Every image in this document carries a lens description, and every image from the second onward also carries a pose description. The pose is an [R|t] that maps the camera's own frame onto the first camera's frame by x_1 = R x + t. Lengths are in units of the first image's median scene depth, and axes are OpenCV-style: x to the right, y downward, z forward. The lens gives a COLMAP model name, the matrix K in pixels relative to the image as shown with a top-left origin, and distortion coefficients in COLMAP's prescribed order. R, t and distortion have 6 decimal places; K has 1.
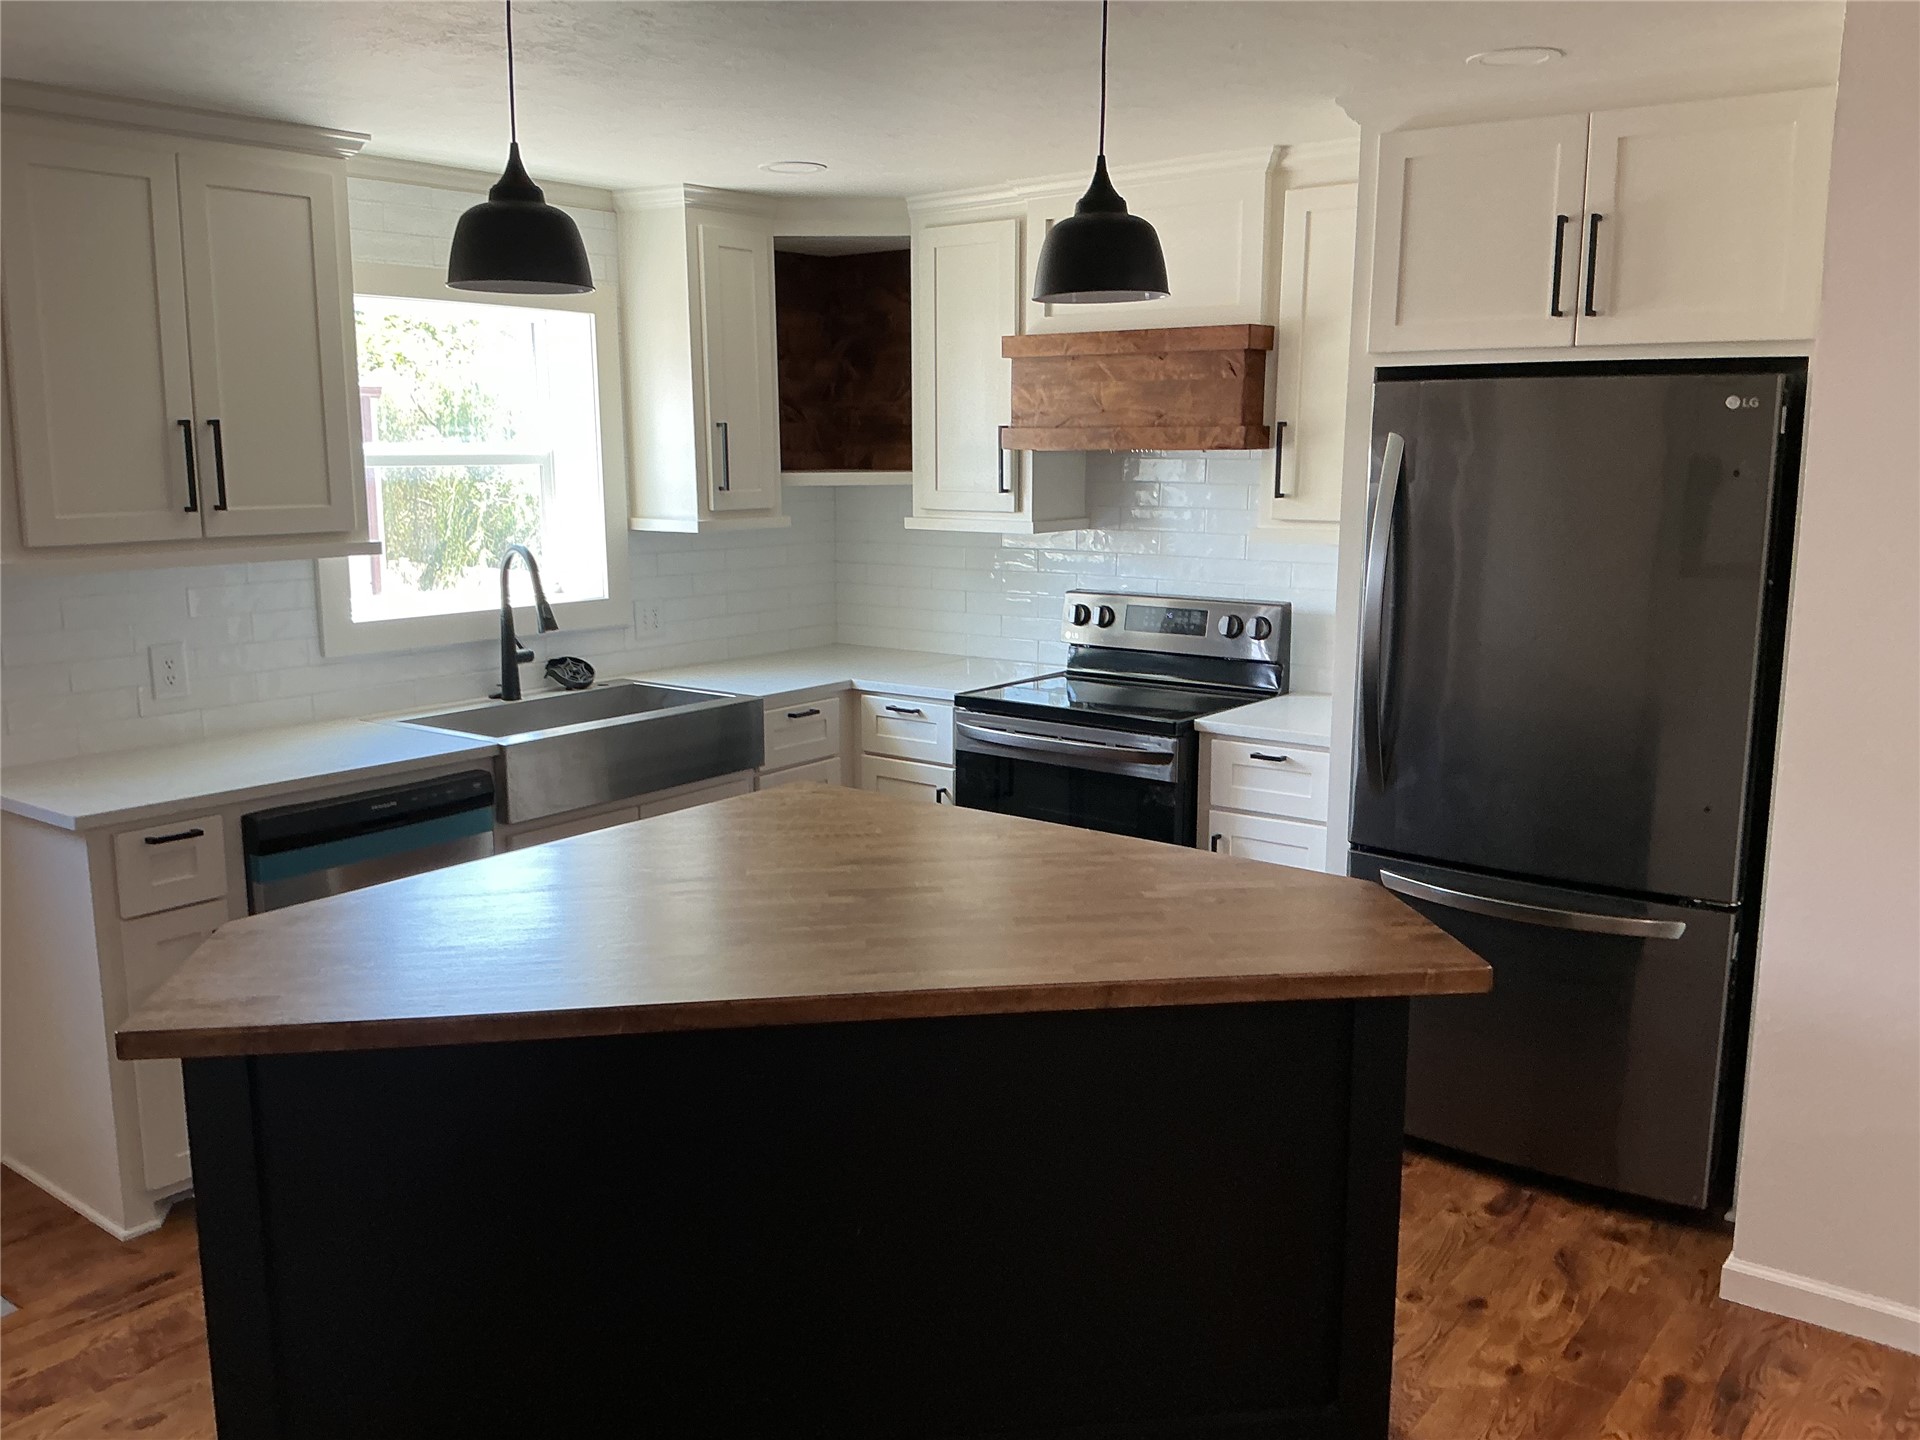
lens RADIAL K [[1593.5, 0, 960.1], [0, 1593.5, 713.3], [0, 0, 1]] dist [0.155179, -0.335500]
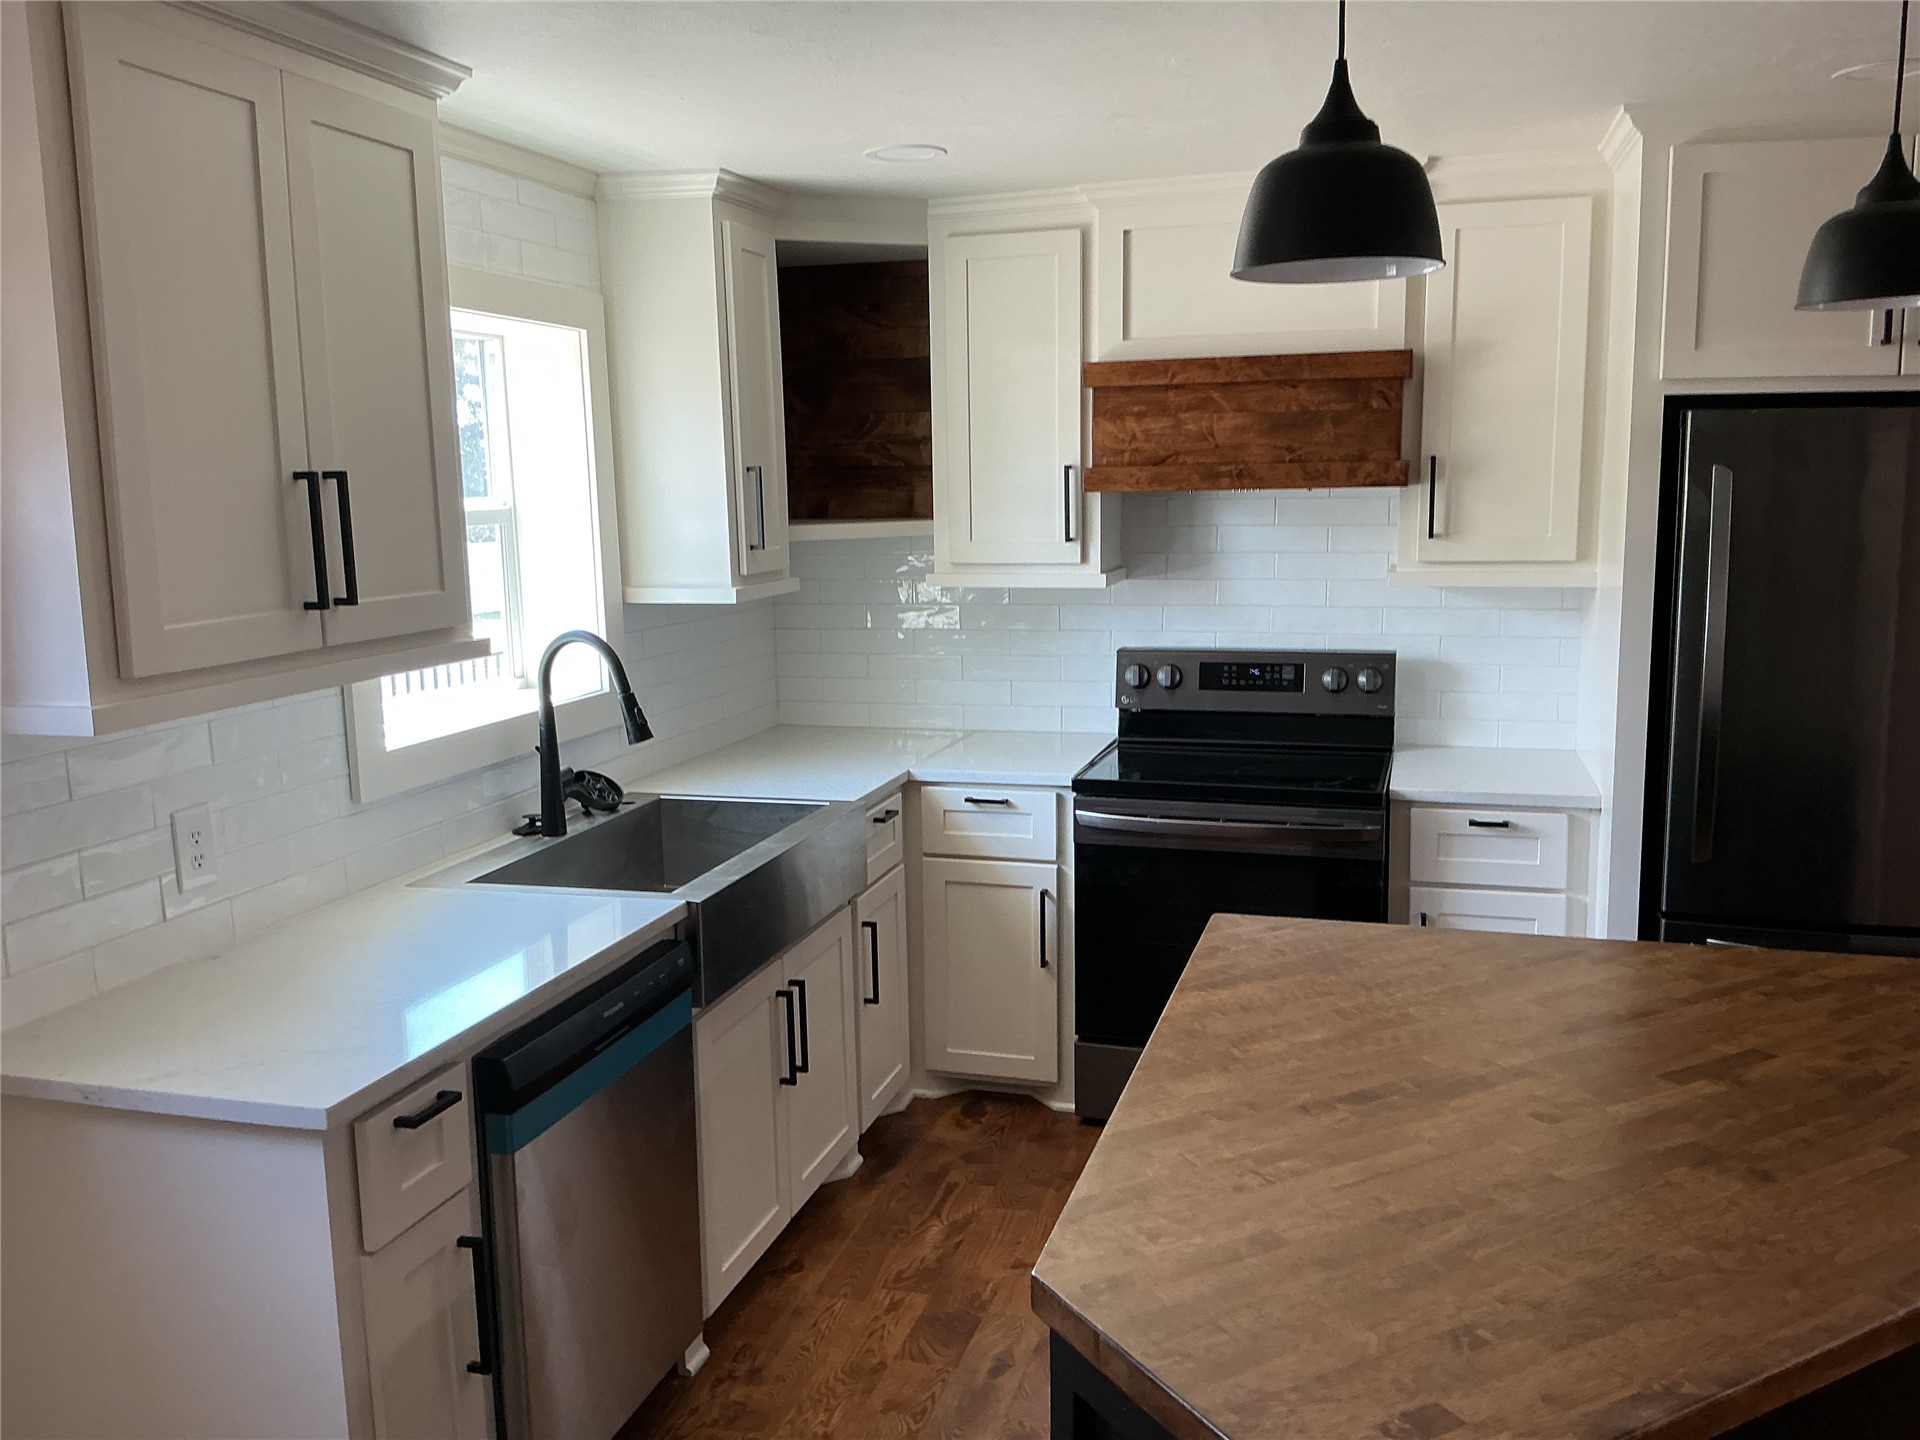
lens RADIAL K [[1593.5, 0, 960.1], [0, 1593.5, 713.3], [0, 0, 1]] dist [0.155179, -0.335500]
pose [[0.931927, -0.067771, 0.356257, -0.370467], [0.076456, 0.997019, -0.010335, -0.043559], [-0.354495, 0.036869, 0.934331, 0.228370]]
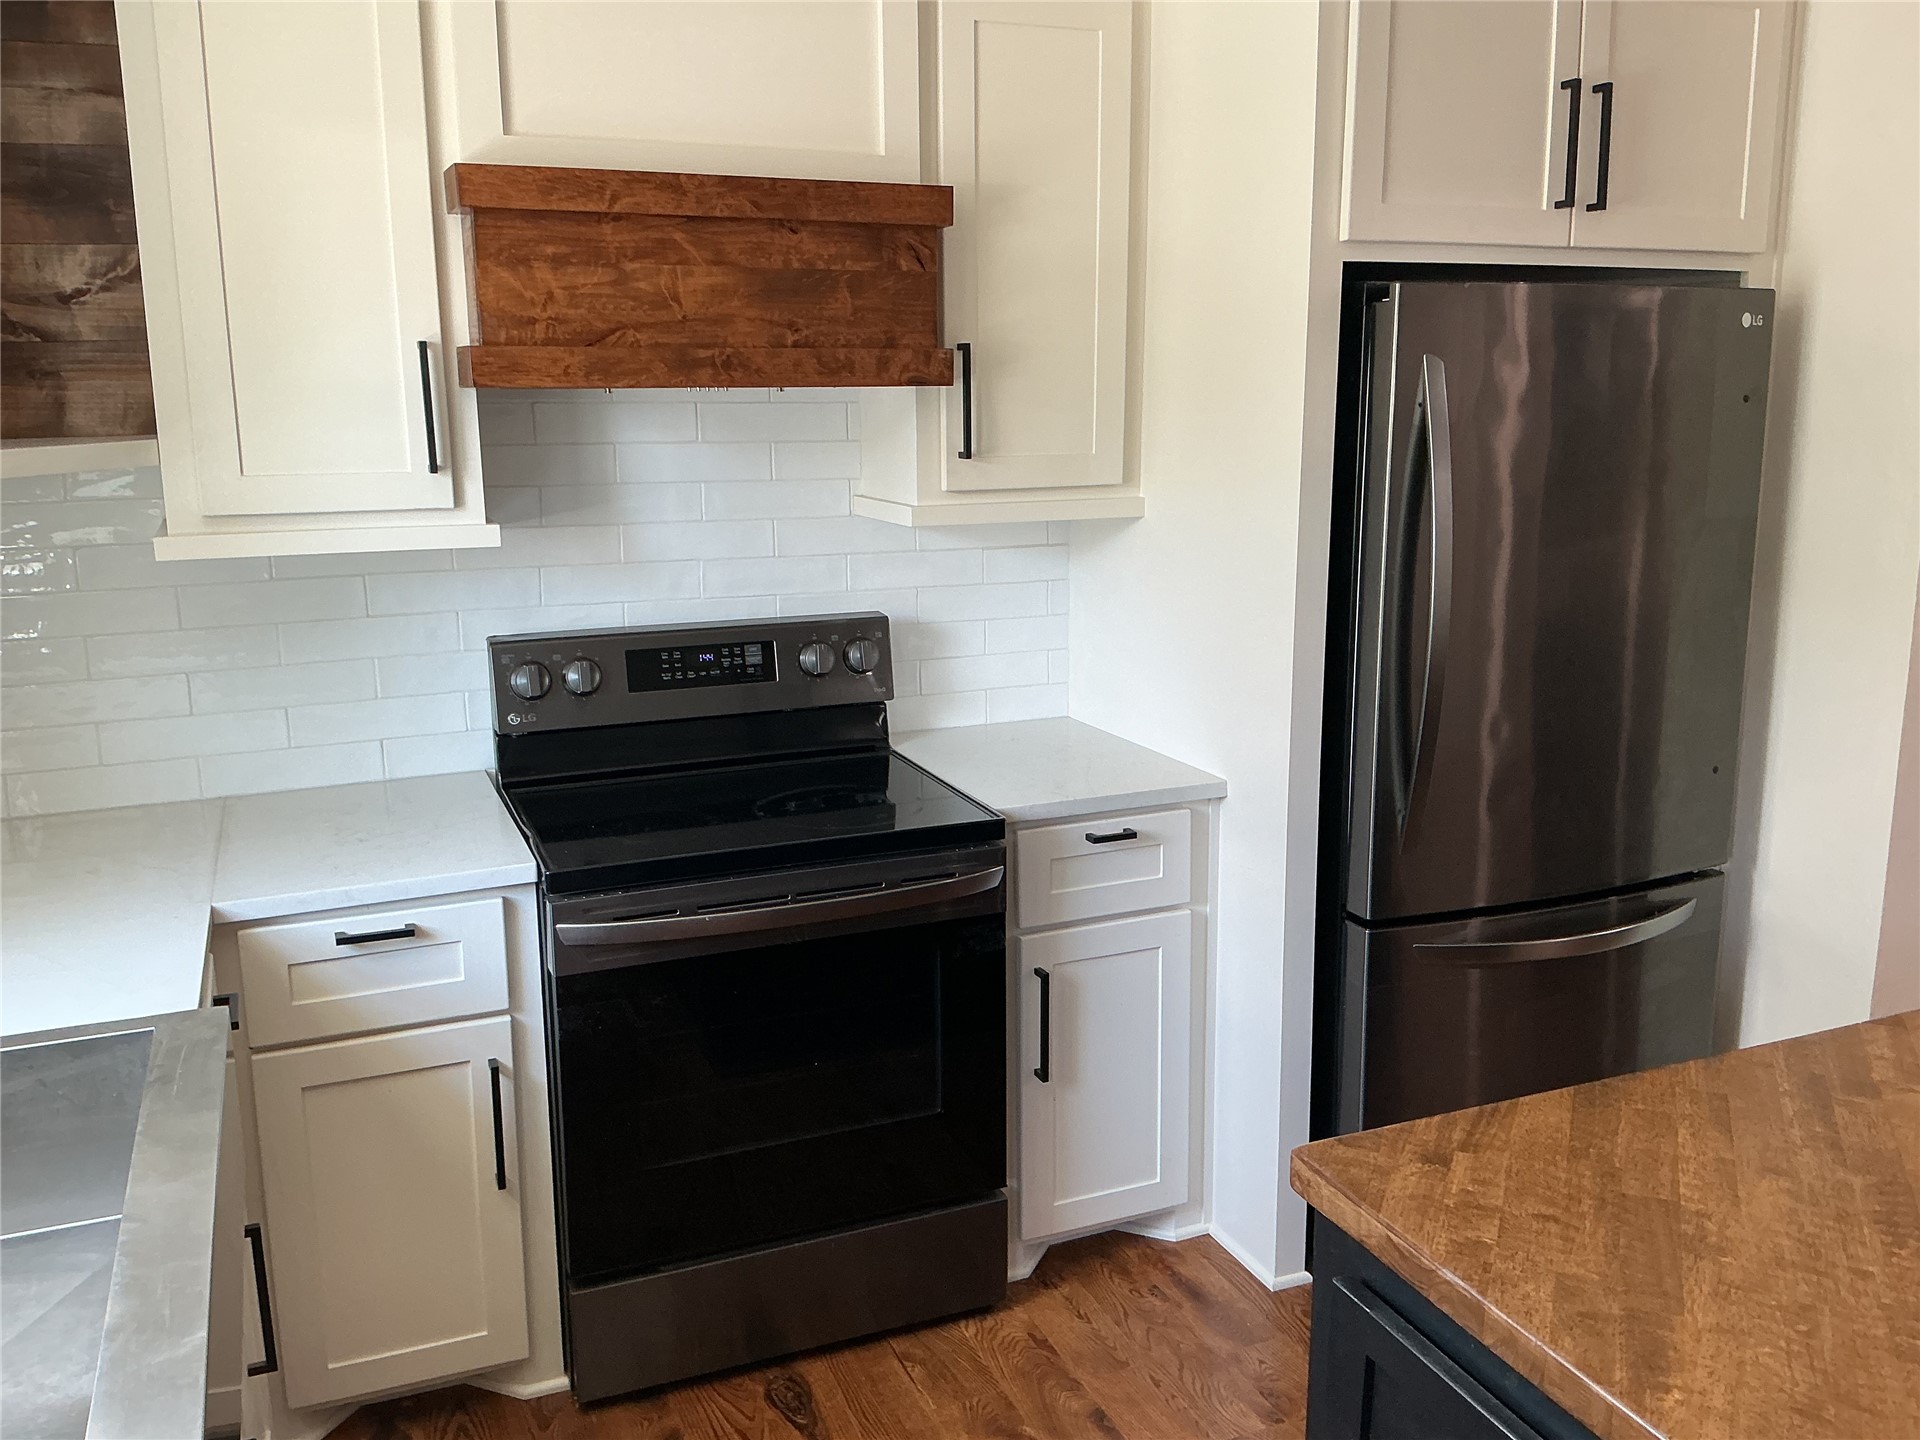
lens RADIAL K [[1593.5, 0, 960.1], [0, 1593.5, 713.3], [0, 0, 1]] dist [0.155179, -0.335500]
pose [[0.498647, -0.182692, 0.847334, -0.372065], [0.154623, 0.980606, 0.120432, -0.105691], [-0.852903, 0.070965, 0.517224, 0.635224]]
